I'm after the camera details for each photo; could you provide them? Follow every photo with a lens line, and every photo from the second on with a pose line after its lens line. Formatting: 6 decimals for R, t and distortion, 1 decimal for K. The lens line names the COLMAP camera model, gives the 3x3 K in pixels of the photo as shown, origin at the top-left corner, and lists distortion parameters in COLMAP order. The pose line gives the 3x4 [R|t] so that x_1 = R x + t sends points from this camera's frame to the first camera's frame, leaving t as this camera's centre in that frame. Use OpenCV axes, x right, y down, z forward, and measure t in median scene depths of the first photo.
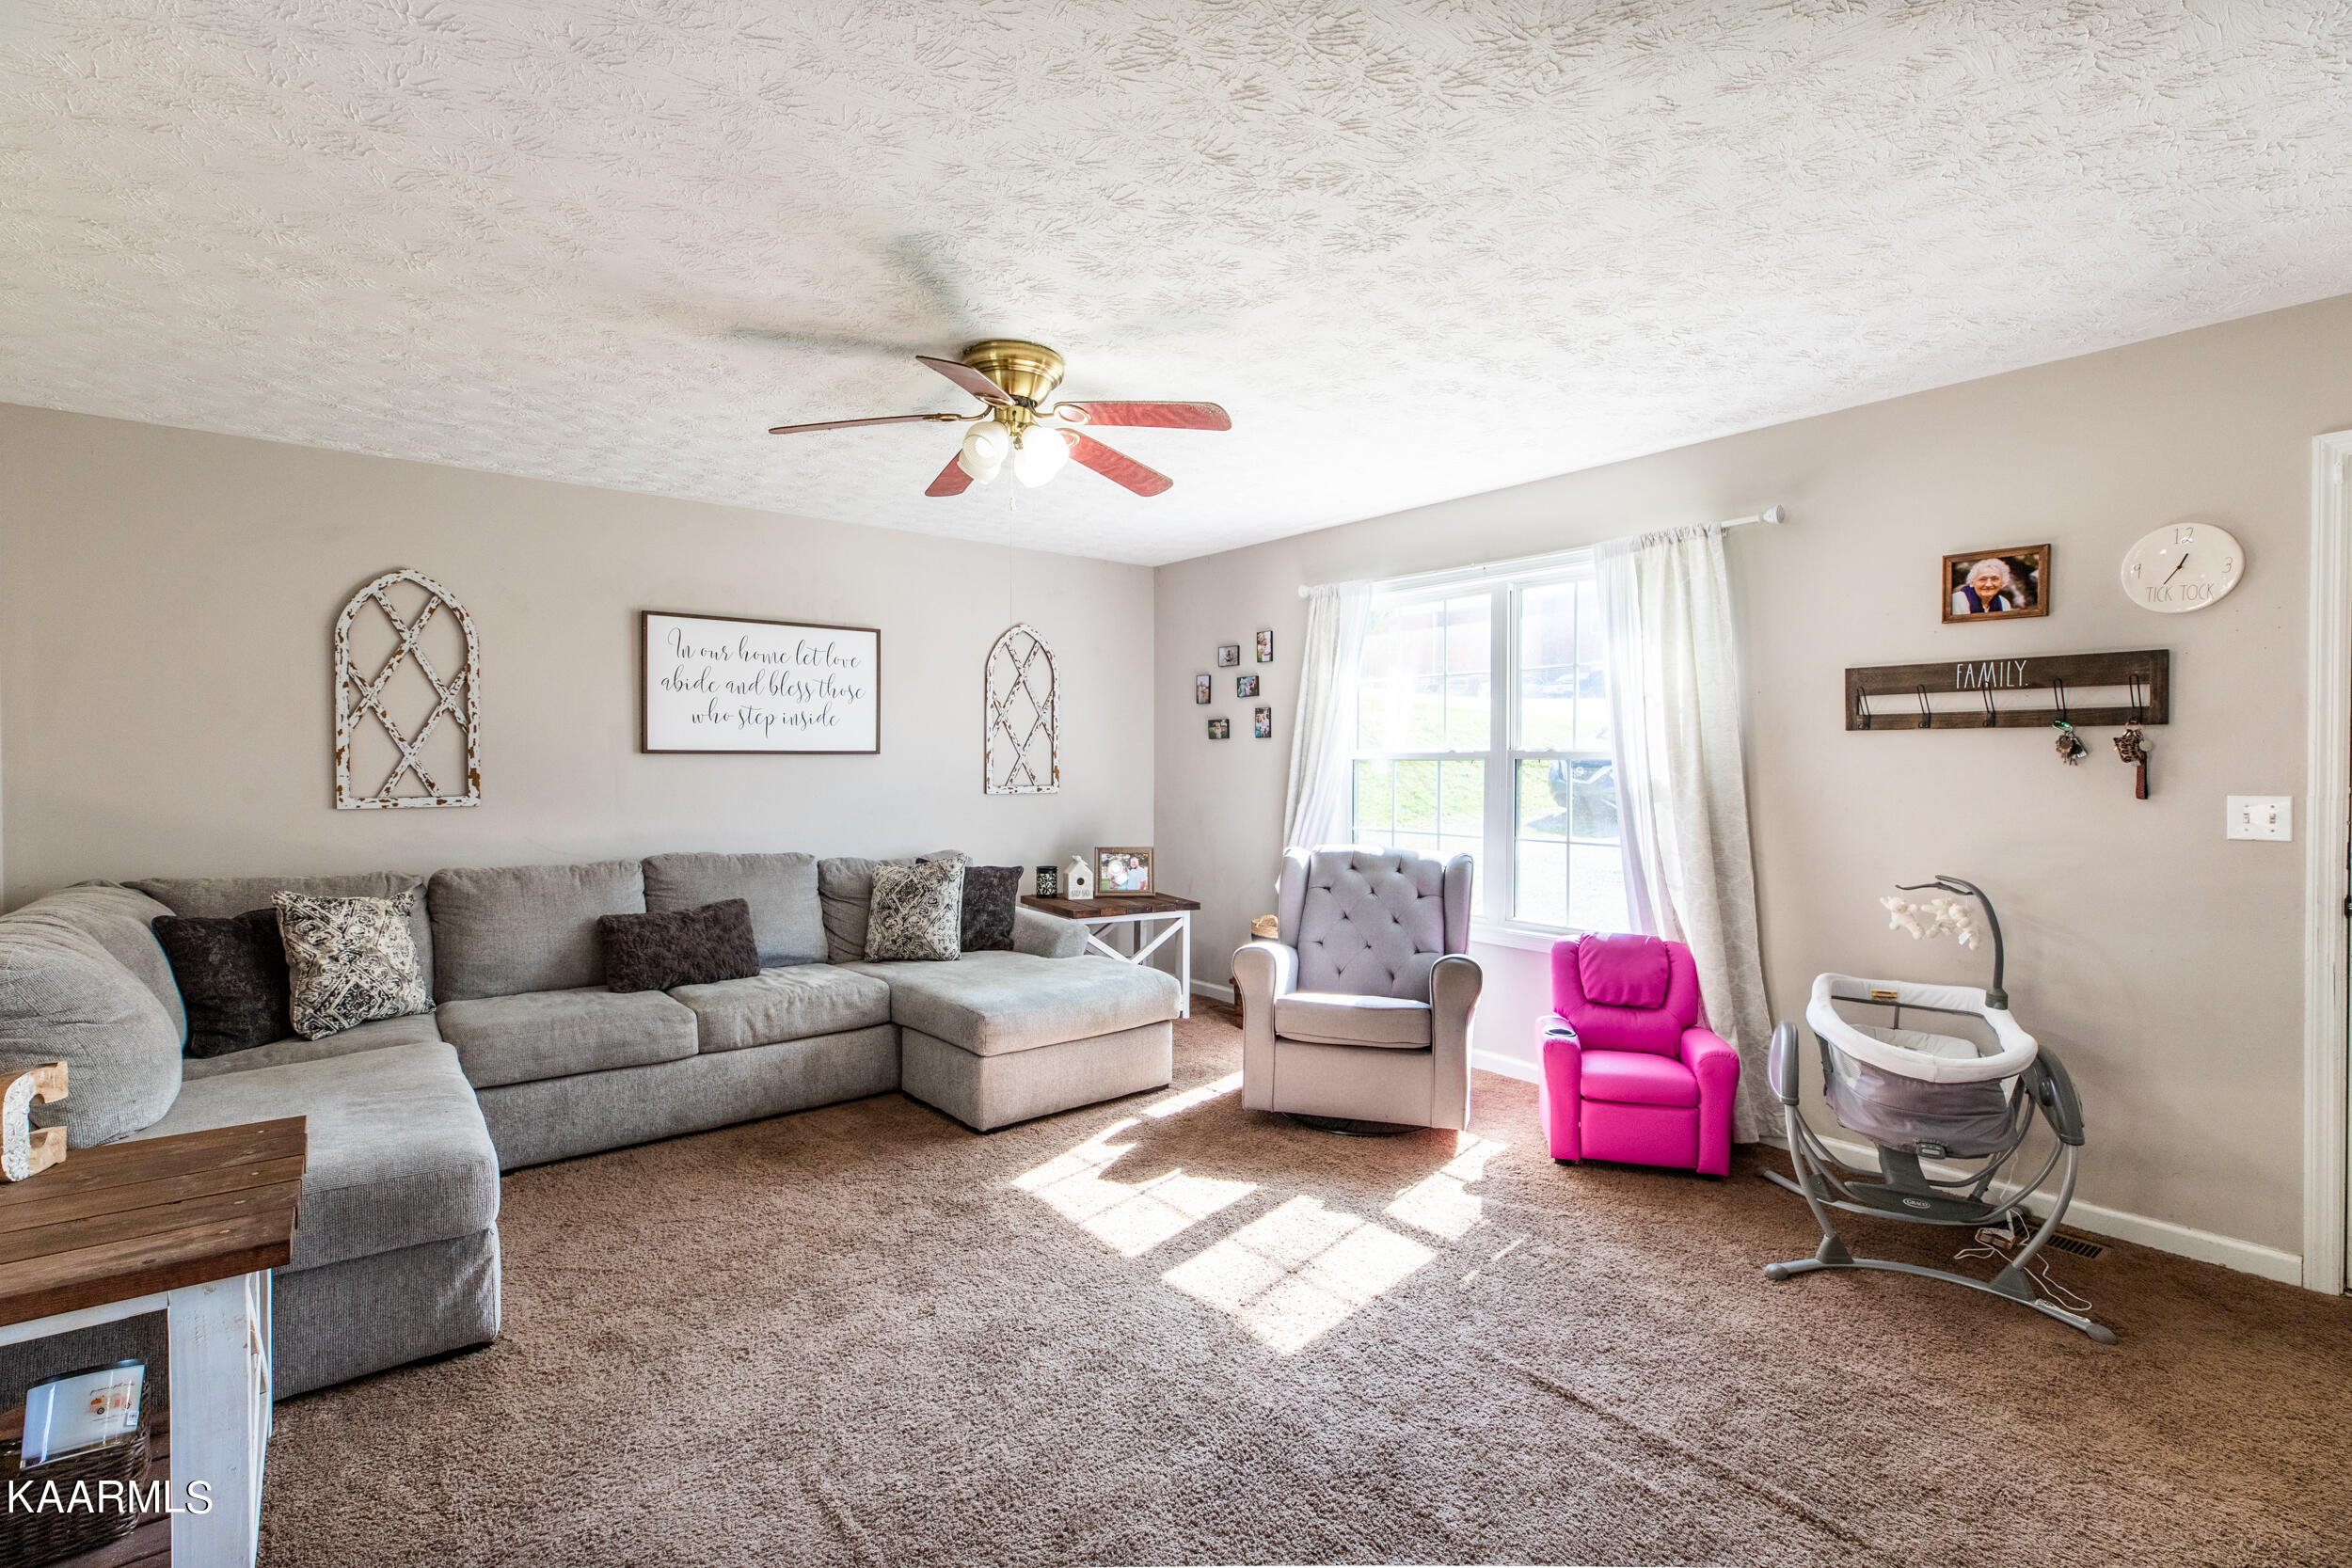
lens RADIAL K [[1061.1, 0, 1168.3], [0, 1061.1, 788.9], [0, 0, 1]] dist [-0.006058, 0.001154]
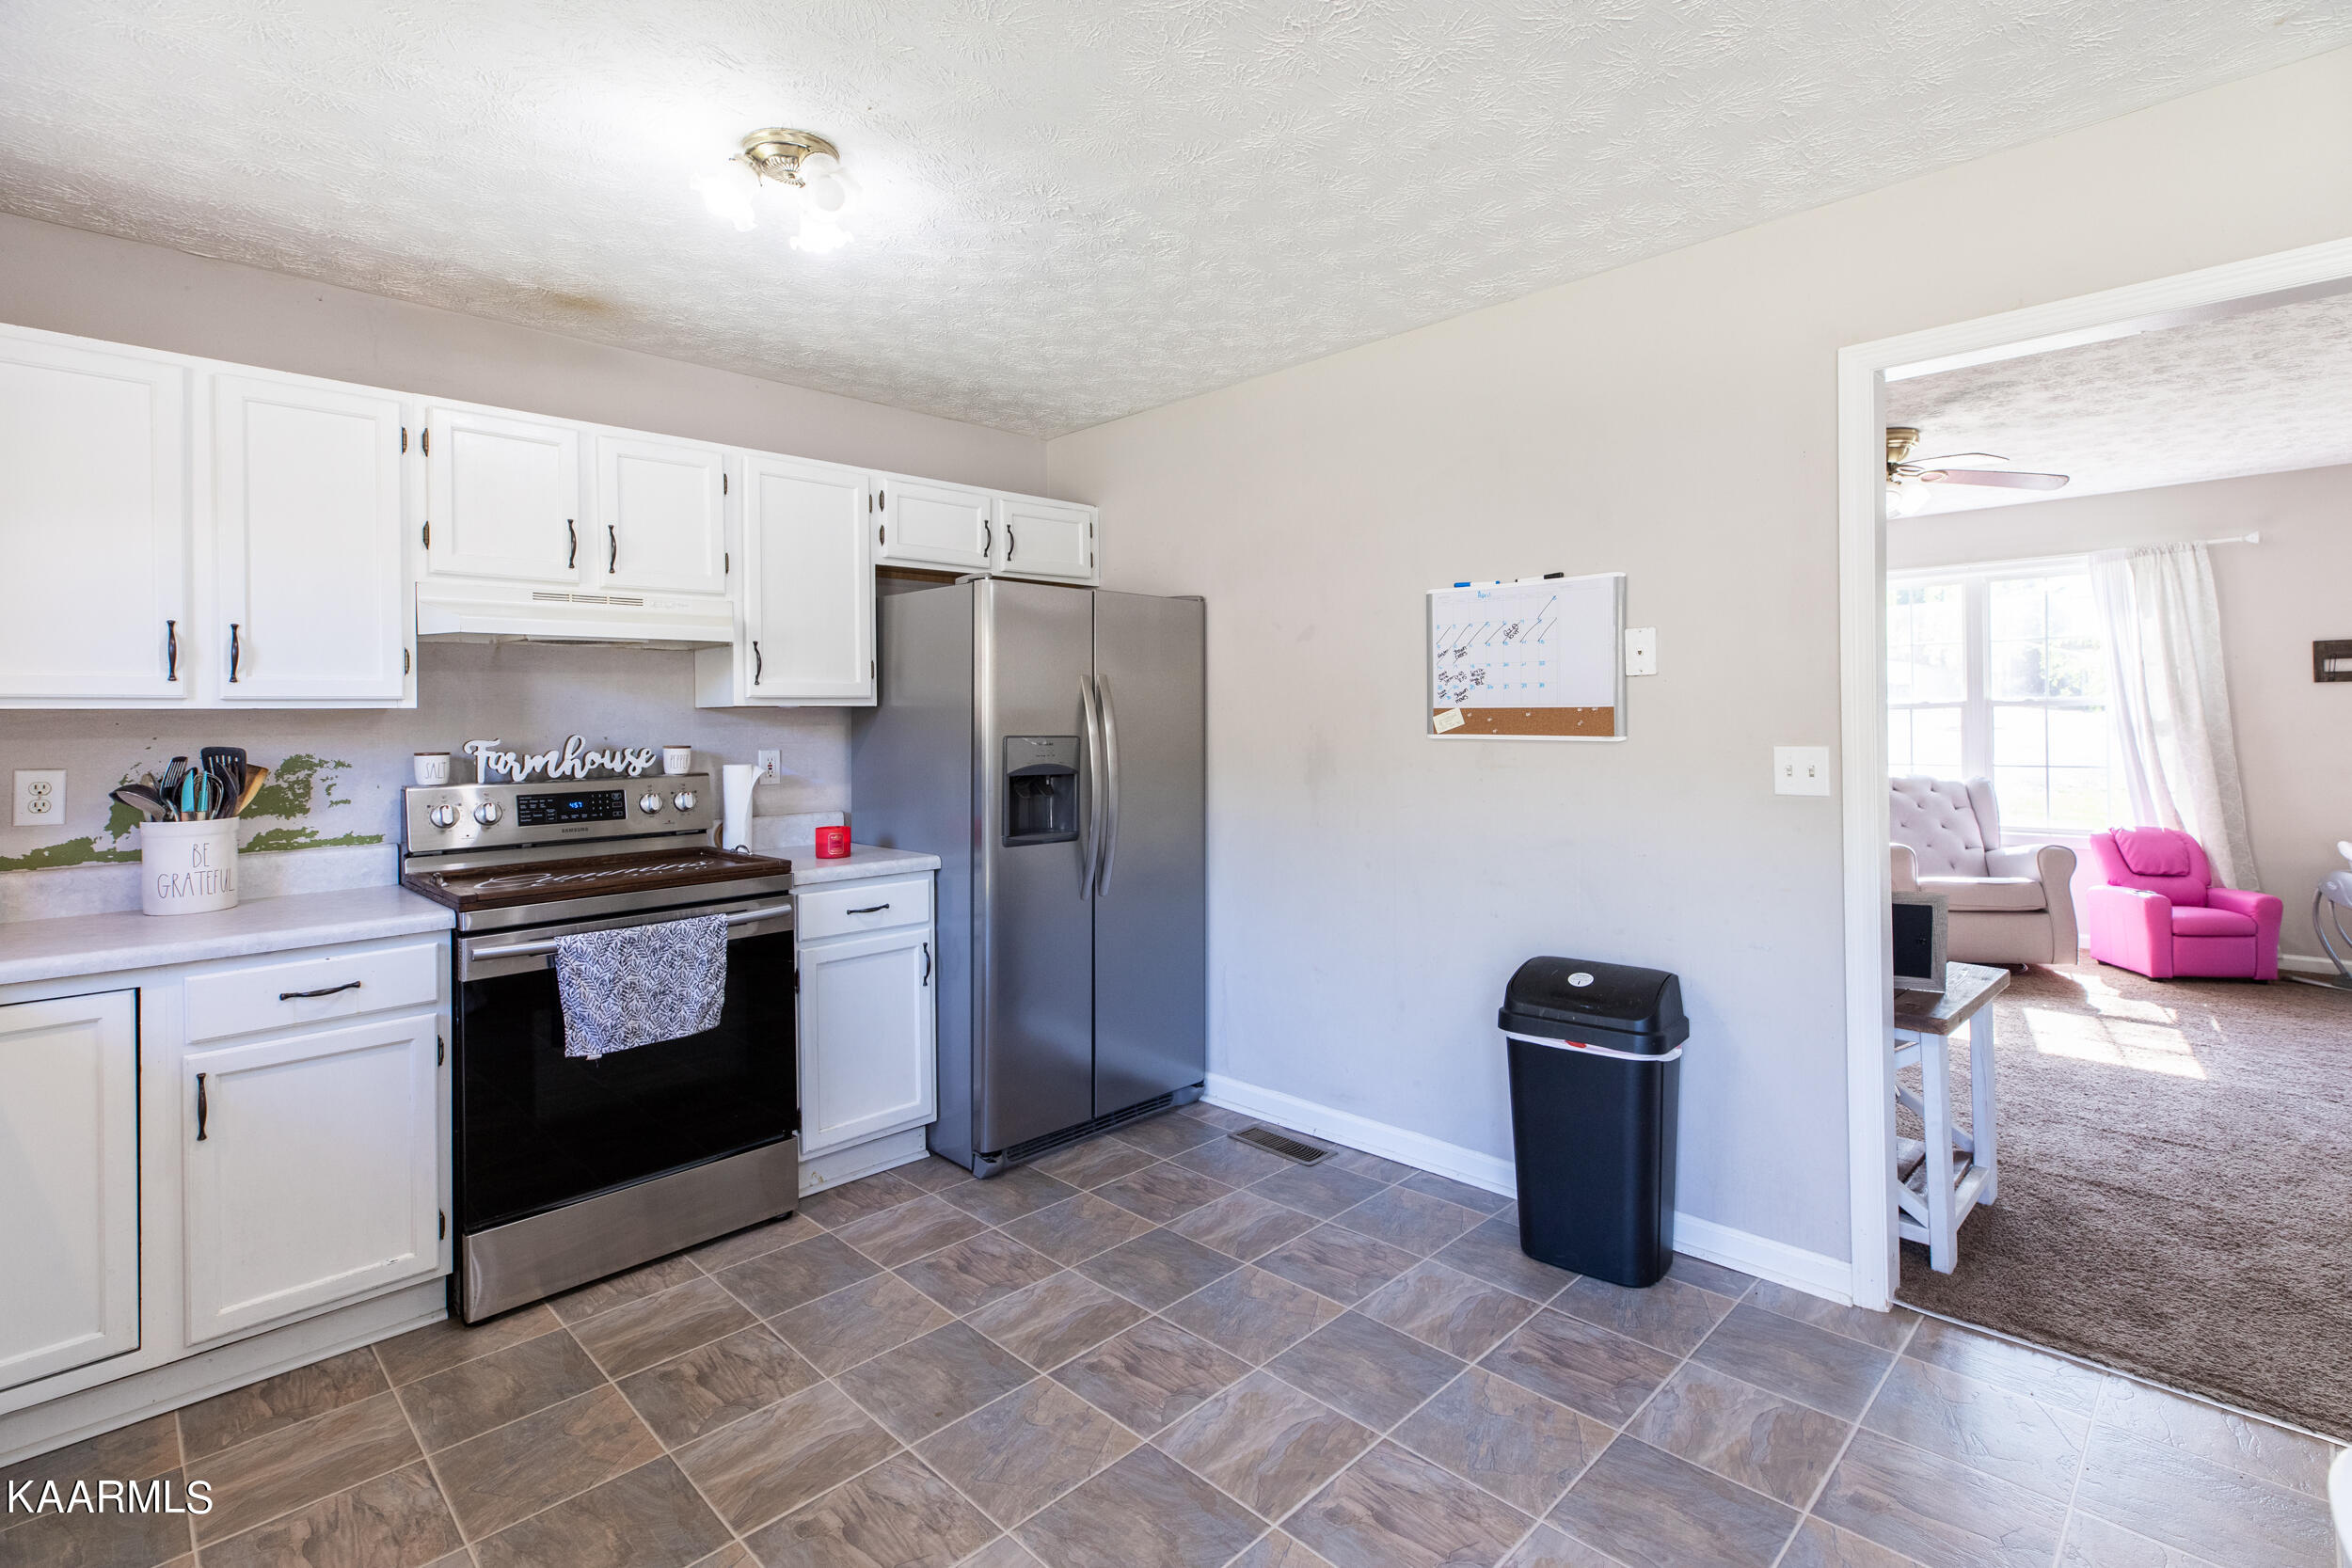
lens RADIAL K [[1061.1, 0, 1199.4], [0, 1061.1, 713.3], [0, 0, 1]] dist [-0.006058, 0.001154]
pose [[0.990375, -0.017787, 0.137264, -1.064550], [0.022072, 0.999313, -0.029756, -0.001205], [-0.136640, 0.032500, 0.990087, -0.251522]]
